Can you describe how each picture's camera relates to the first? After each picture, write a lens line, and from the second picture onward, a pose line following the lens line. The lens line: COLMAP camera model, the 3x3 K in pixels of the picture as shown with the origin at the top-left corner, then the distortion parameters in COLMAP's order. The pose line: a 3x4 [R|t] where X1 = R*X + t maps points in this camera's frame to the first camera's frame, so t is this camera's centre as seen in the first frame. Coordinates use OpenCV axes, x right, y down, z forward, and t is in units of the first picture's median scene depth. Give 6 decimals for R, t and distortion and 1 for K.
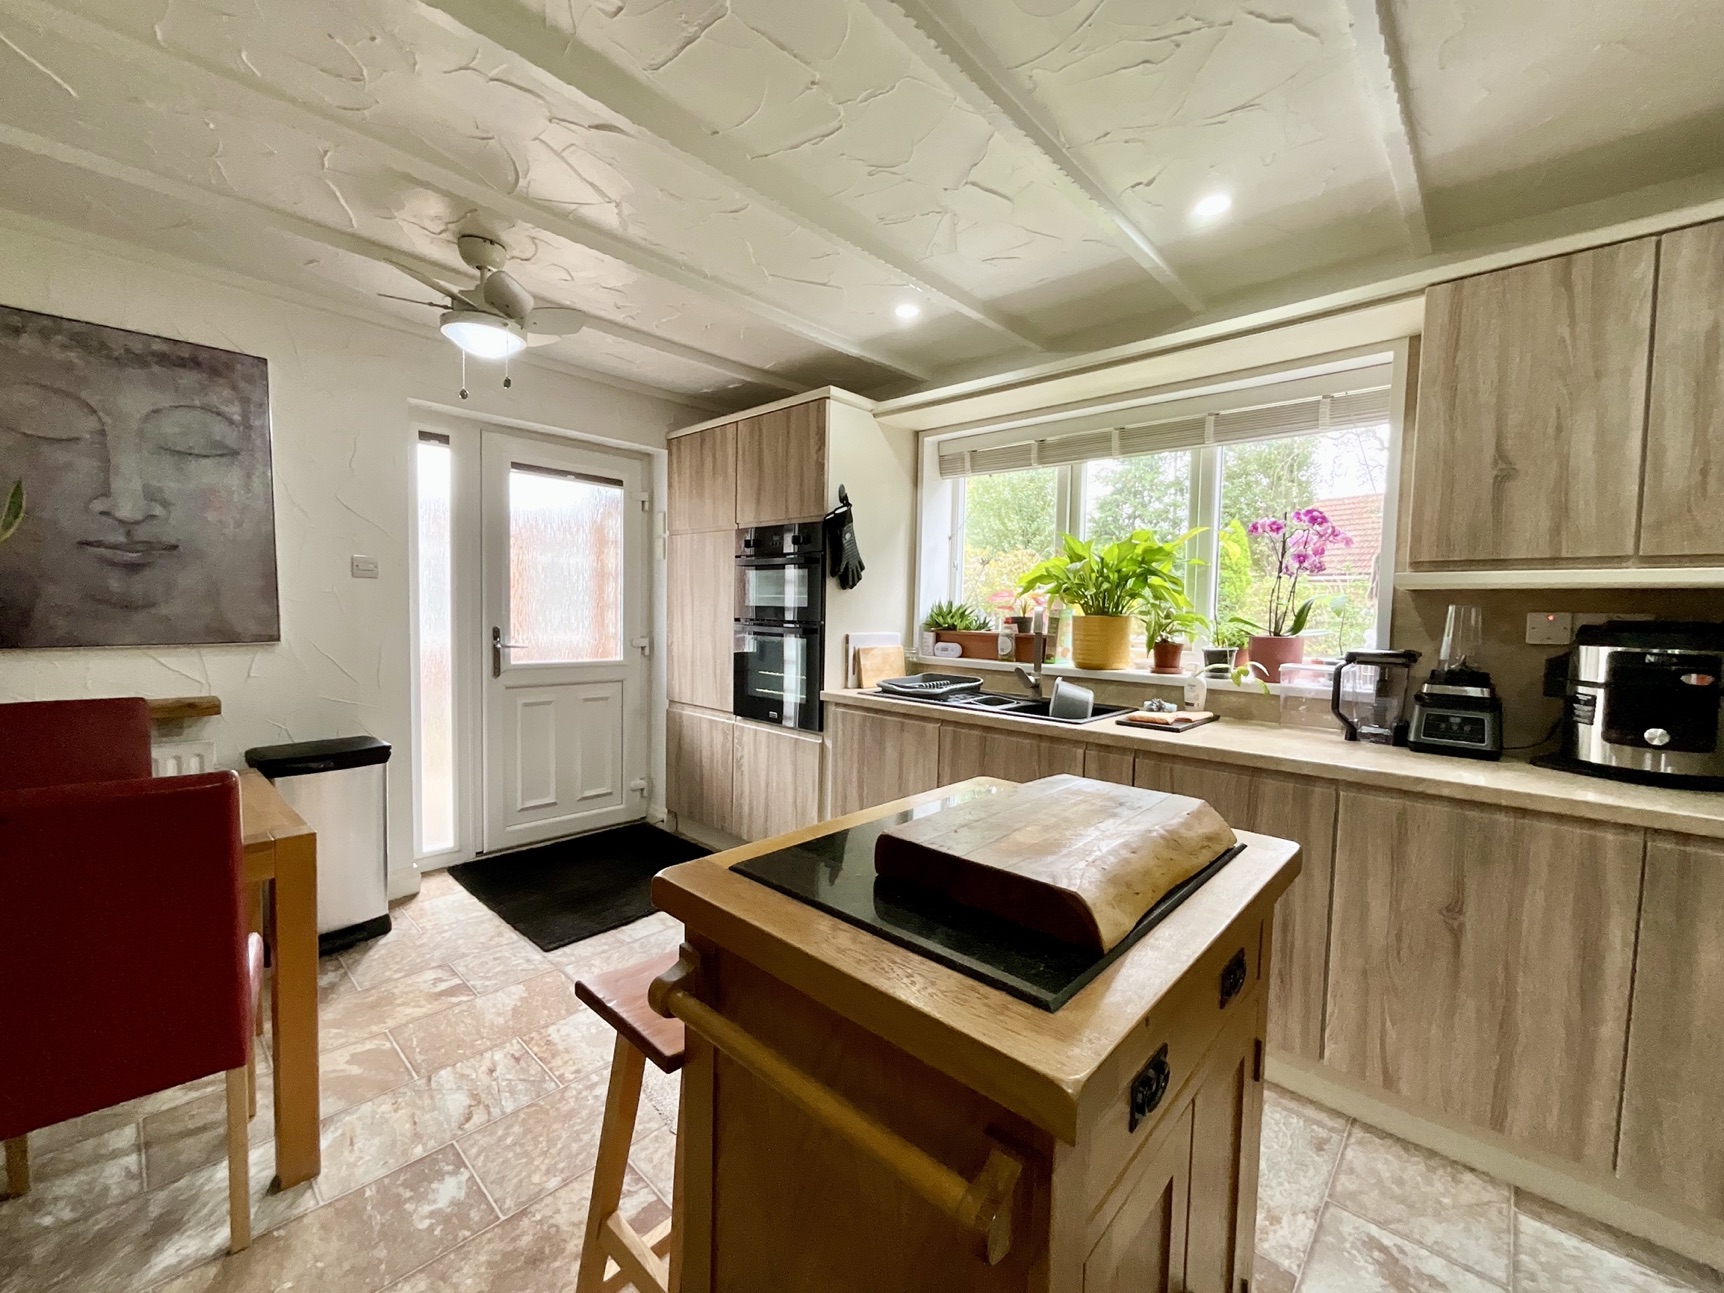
lens RADIAL K [[697.6, 0, 853.5], [0, 697.6, 646.9], [0, 0, 1]] dist [0.000736, 0.000014]
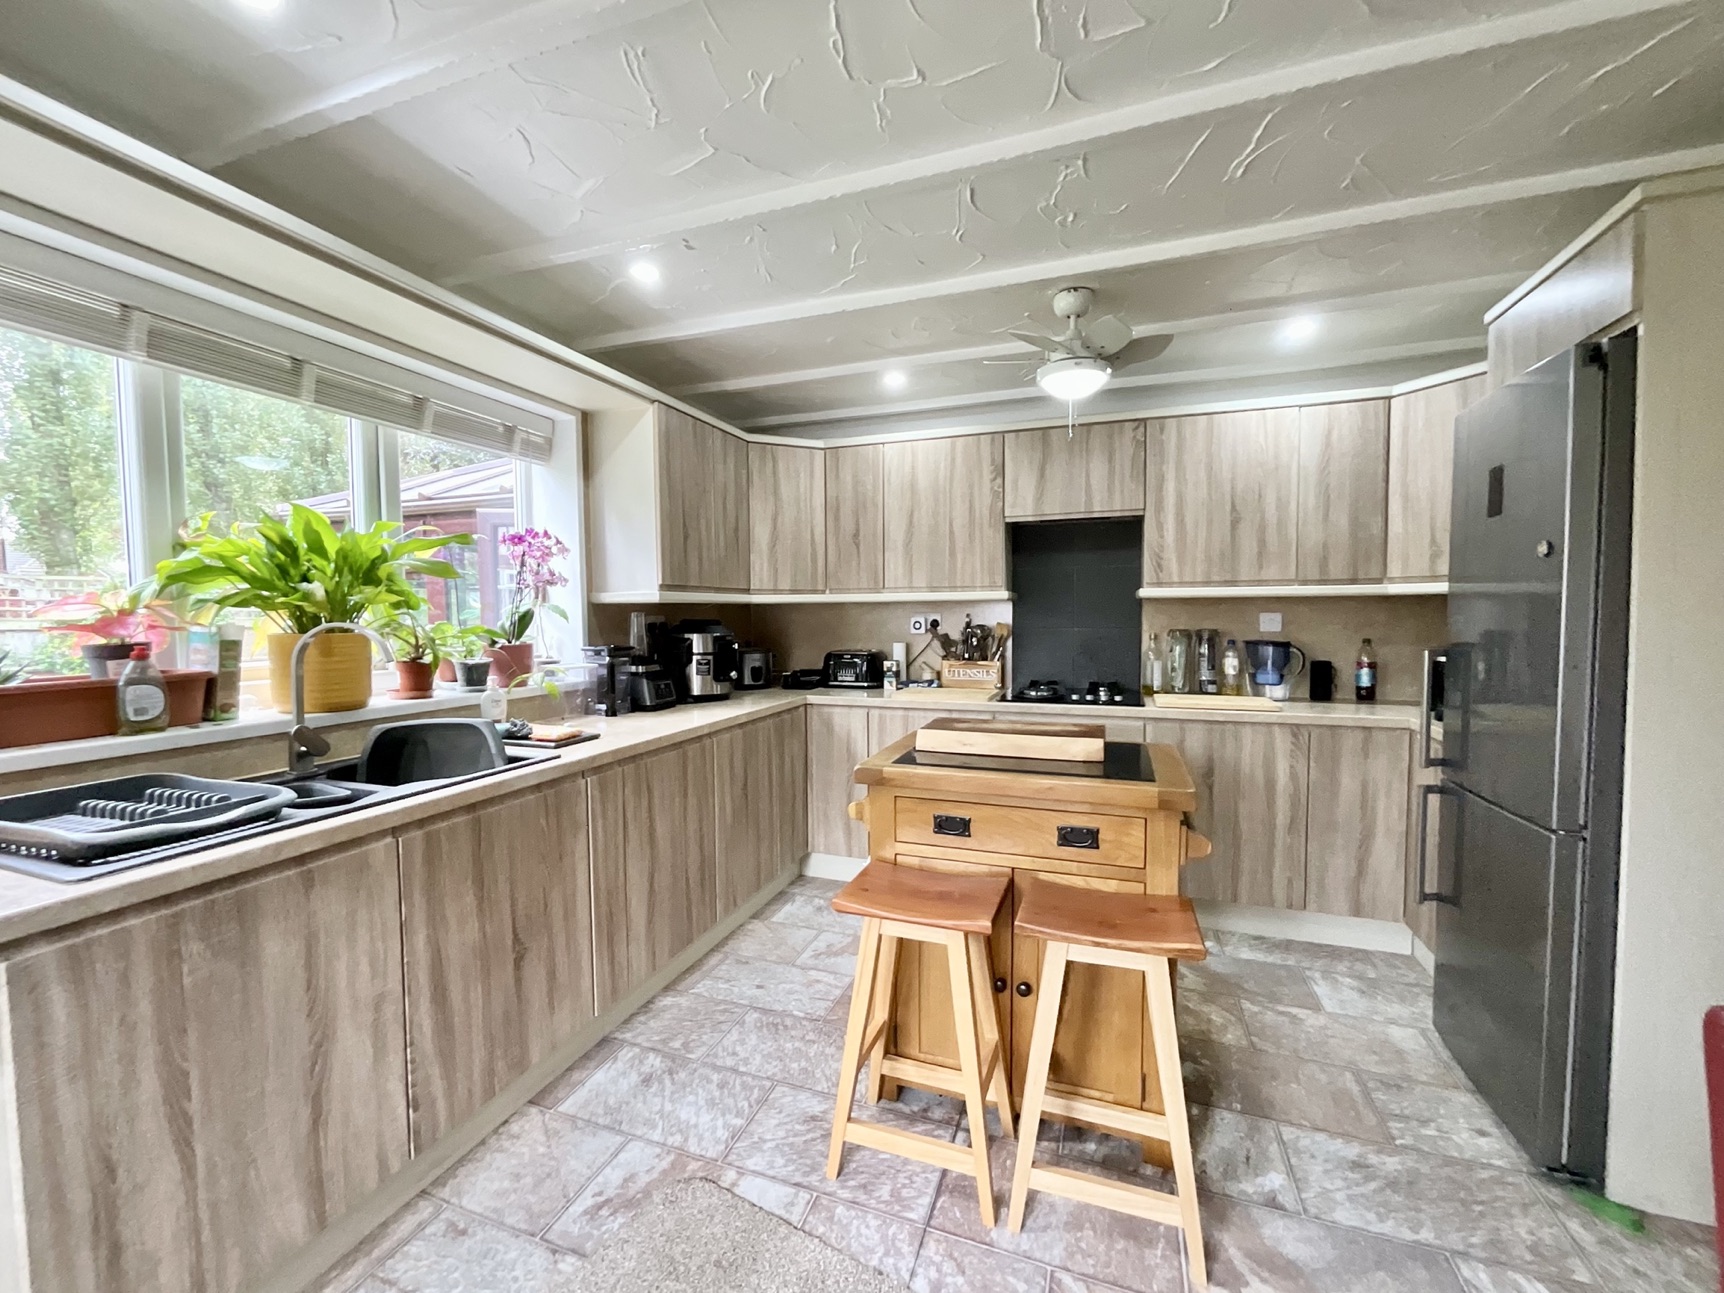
lens RADIAL K [[694.9, 0, 862.0], [0, 694.9, 646.5], [0, 0, 1]] dist [-0.006967, -0.000700]
pose [[-0.394002, -0.066026, 0.916735, -0.767452], [0.048050, 0.994573, 0.092283, -0.110320], [-0.917853, 0.080409, -0.388692, 1.237913]]
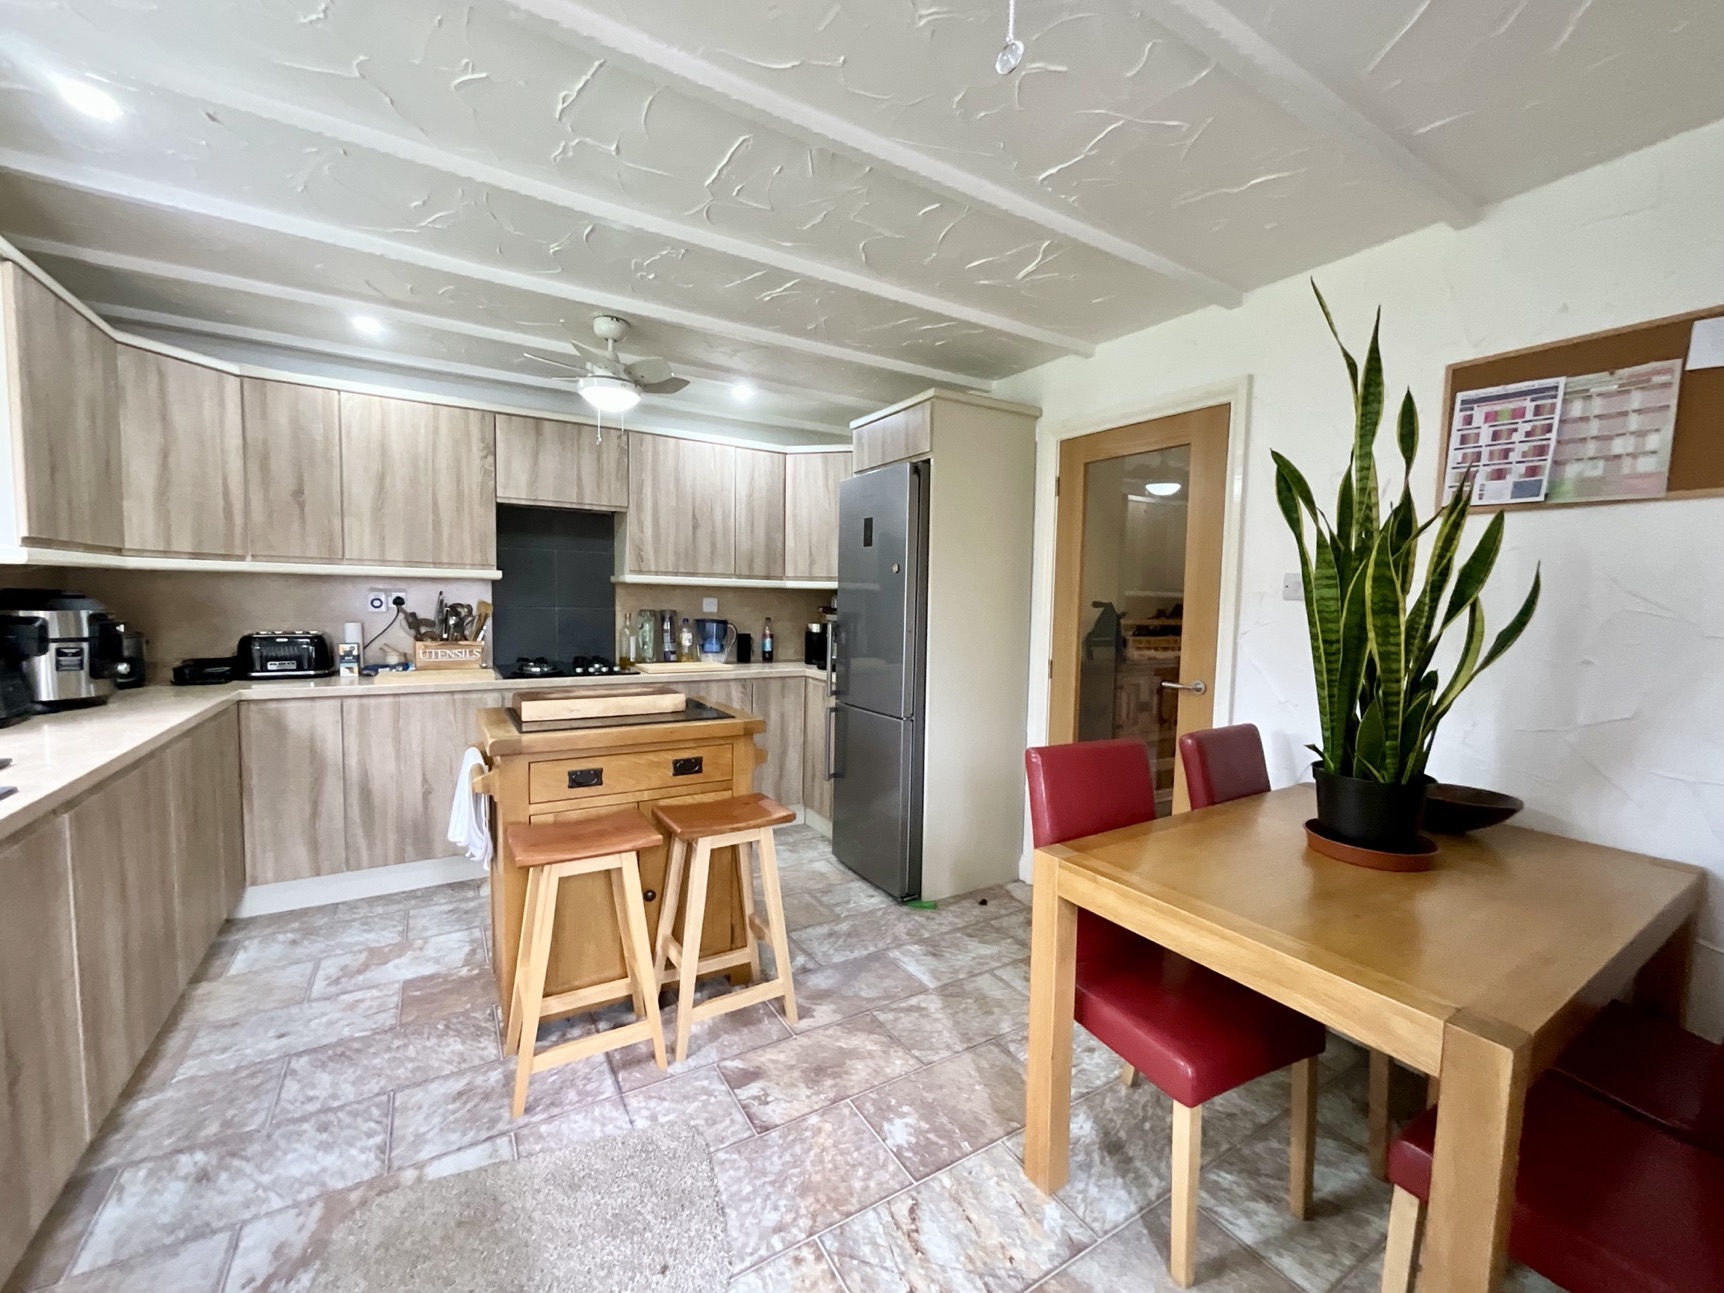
lens RADIAL K [[694.9, 0, 862.0], [0, 694.9, 646.5], [0, 0, 1]] dist [-0.006967, -0.000700]
pose [[-0.965522, -0.064956, 0.252089, -0.642467], [-0.033116, 0.991149, 0.128556, -0.137550], [-0.258208, 0.115775, -0.959127, 1.712999]]
